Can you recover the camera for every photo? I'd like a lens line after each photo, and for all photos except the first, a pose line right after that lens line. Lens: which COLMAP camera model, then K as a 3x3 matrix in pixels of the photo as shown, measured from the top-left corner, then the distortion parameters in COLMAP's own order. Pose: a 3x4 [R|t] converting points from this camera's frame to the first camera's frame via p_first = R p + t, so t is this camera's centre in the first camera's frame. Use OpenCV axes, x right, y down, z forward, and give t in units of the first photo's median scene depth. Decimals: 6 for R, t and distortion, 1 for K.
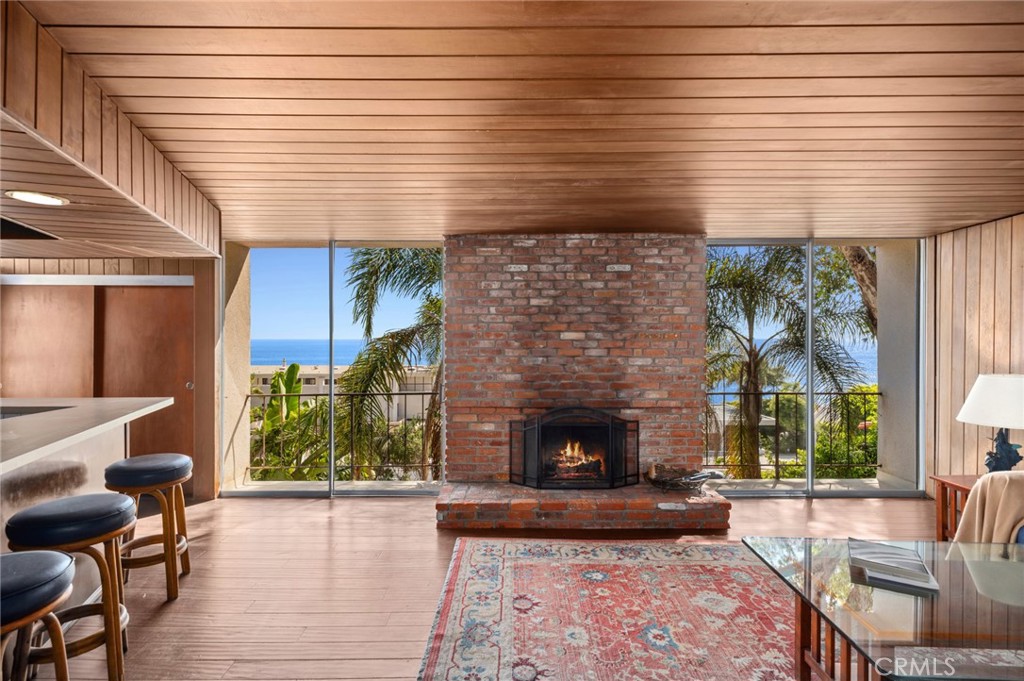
lens RADIAL K [[490.8, 0, 512.2], [0, 490.8, 340.2], [0, 0, 1]] dist [-0.002093, -0.000209]
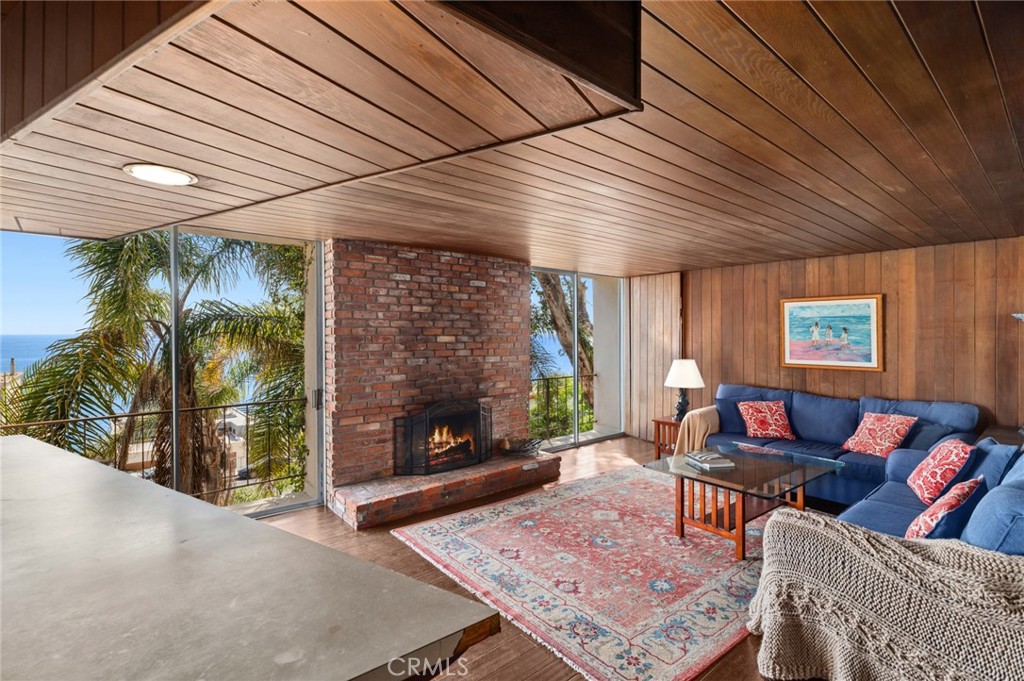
lens RADIAL K [[470.9, 0, 513.1], [0, 470.9, 337.5], [0, 0, 1]] dist [-0.002839, -0.000091]
pose [[0.762903, -0.004076, 0.646500, -0.478200], [0.003337, 0.999992, 0.002367, -0.014658], [-0.646504, 0.000351, 0.762911, 0.043367]]
